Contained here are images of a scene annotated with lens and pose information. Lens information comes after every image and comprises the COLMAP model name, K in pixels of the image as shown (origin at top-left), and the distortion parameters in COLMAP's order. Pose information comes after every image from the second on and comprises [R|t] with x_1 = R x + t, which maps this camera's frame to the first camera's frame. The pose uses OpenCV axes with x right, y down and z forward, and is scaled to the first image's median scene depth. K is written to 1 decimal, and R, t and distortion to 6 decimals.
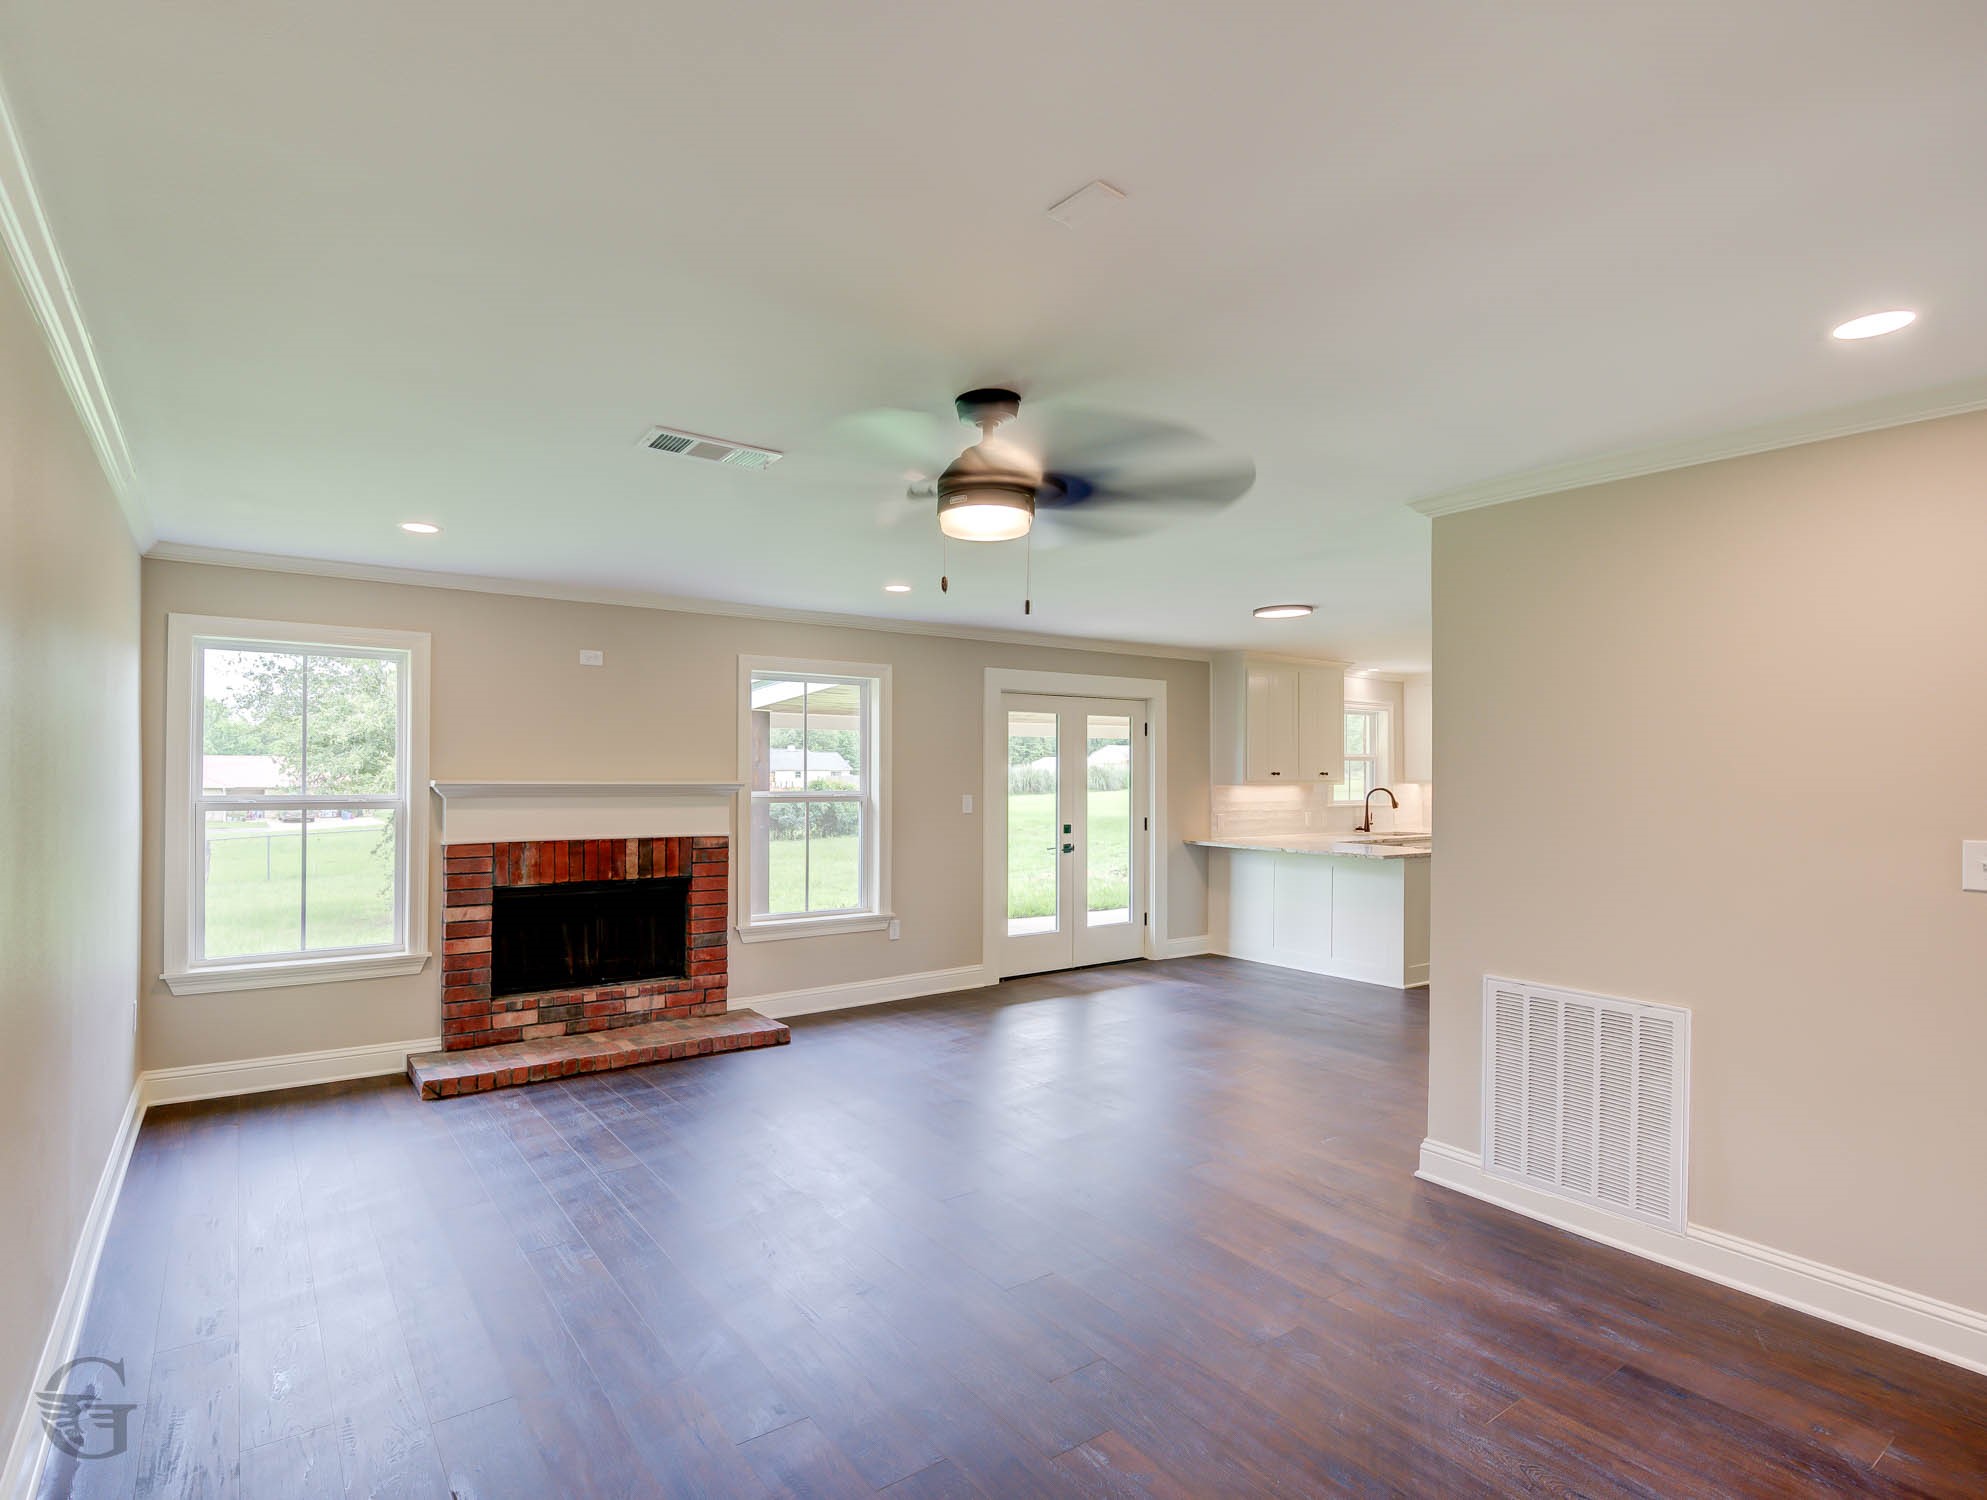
lens RADIAL K [[1021.5, 0, 882.6], [0, 1021.5, 758.9], [0, 0, 1]] dist [0.005868, 0.000094]
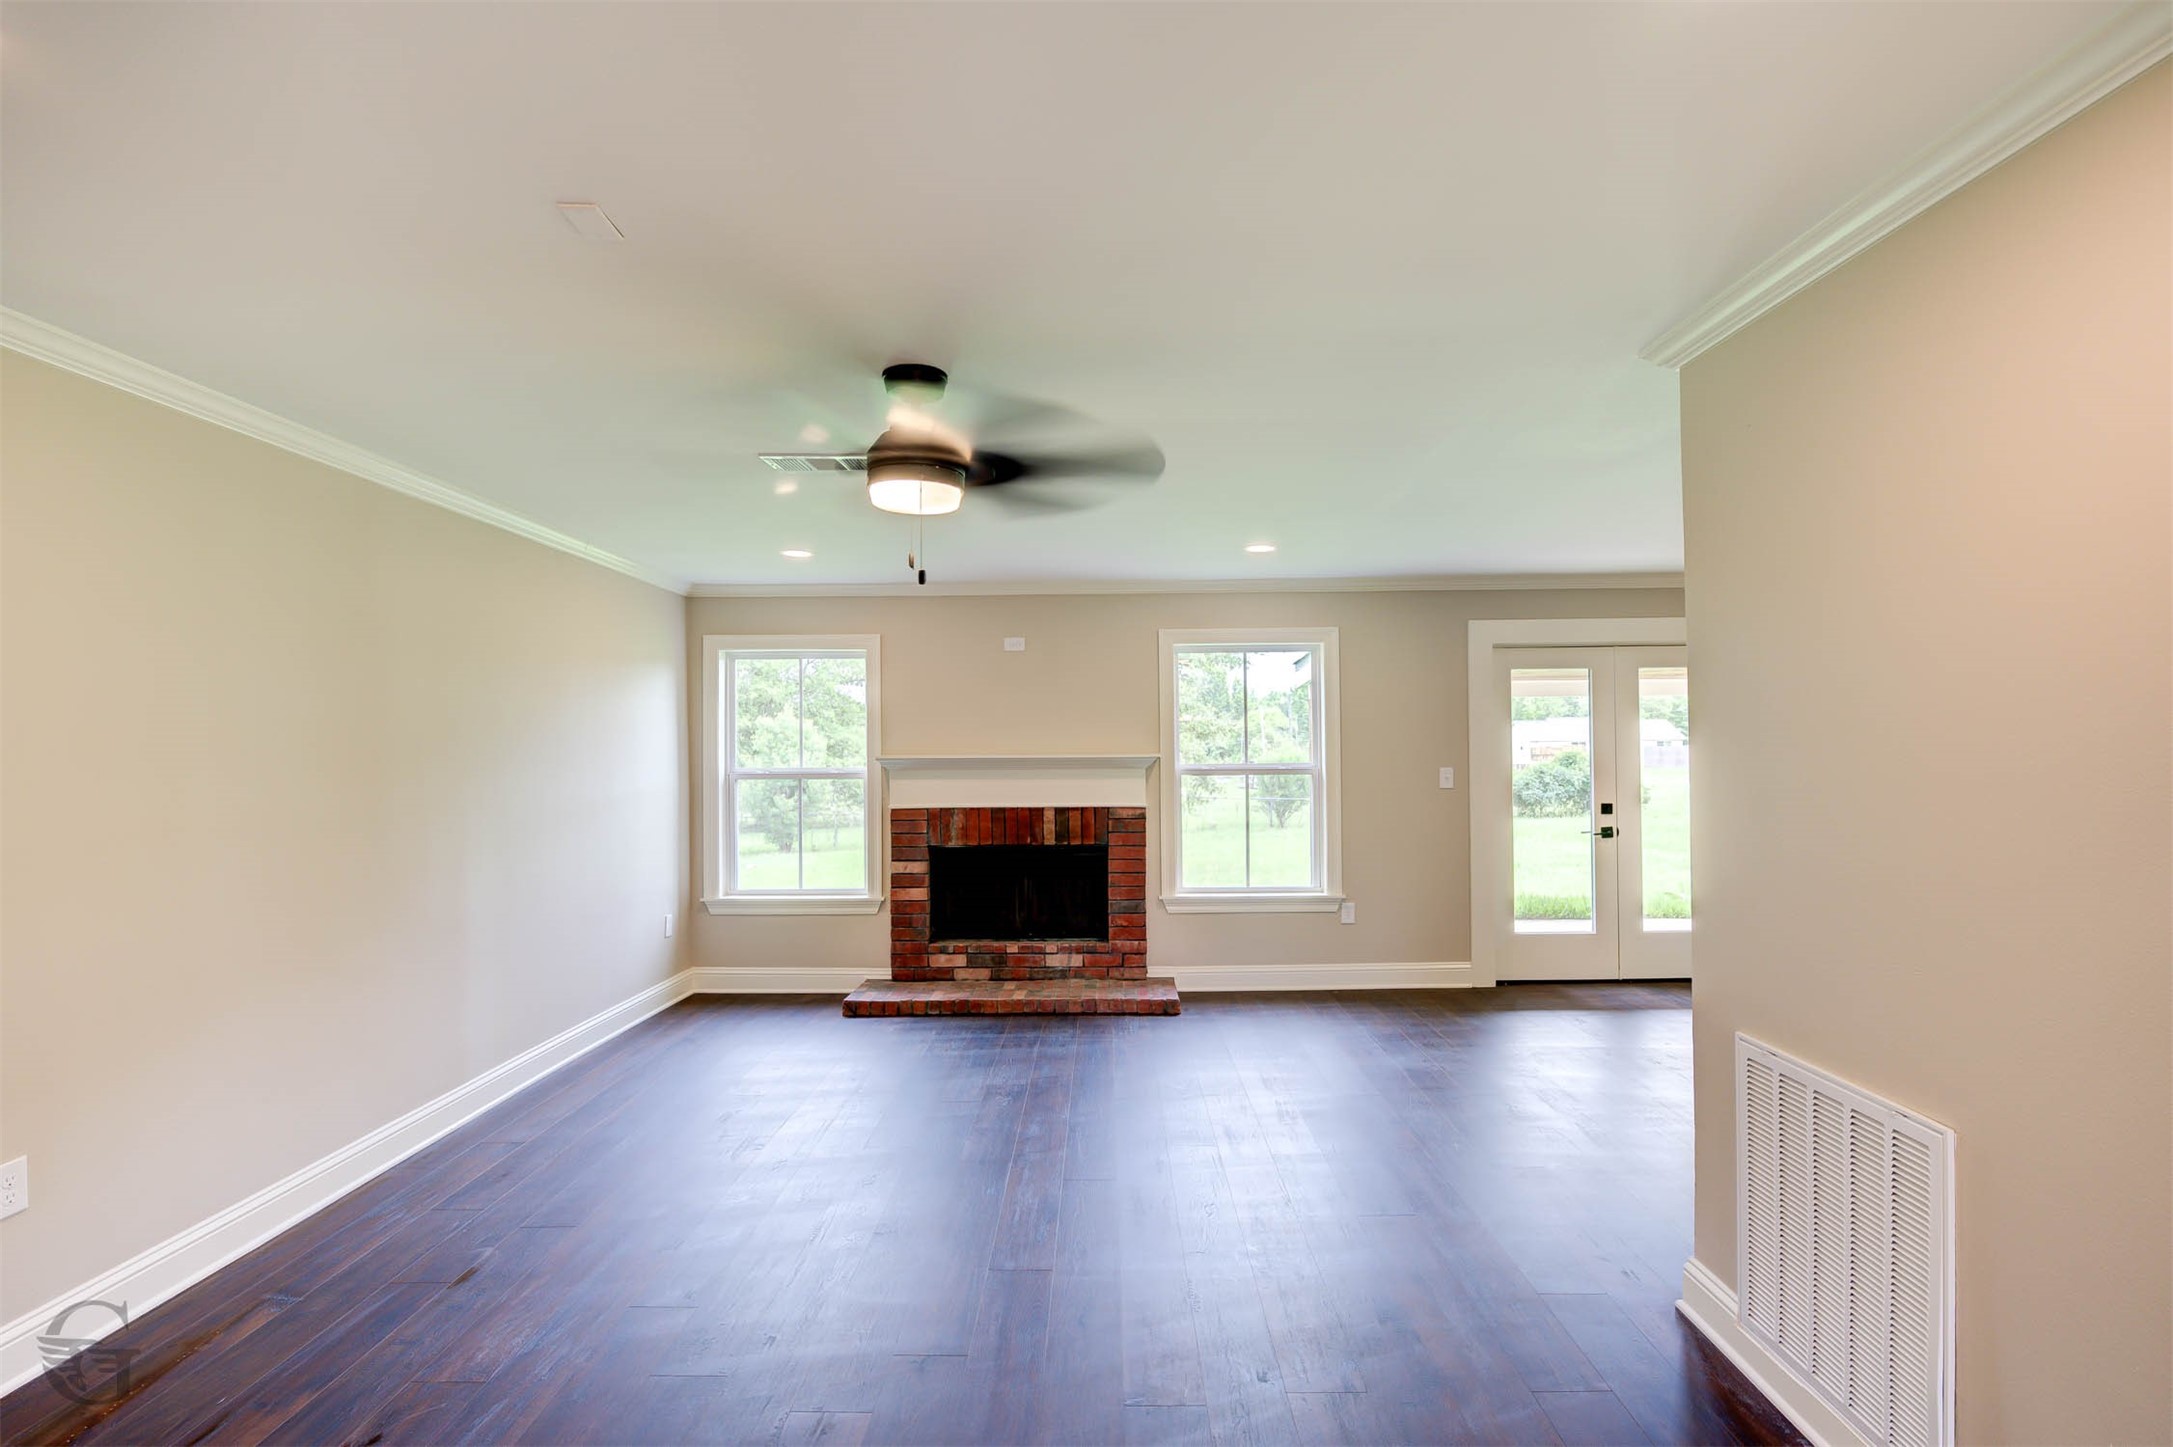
lens RADIAL K [[998.2, 0, 1082.8], [0, 998.2, 738.3], [0, 0, 1]] dist [0.002188, -0.000012]
pose [[0.828969, -0.017826, -0.559011, 0.373680], [0.020316, 0.999792, -0.001756, 0.006560], [0.558926, -0.009901, 0.829159, 0.135985]]
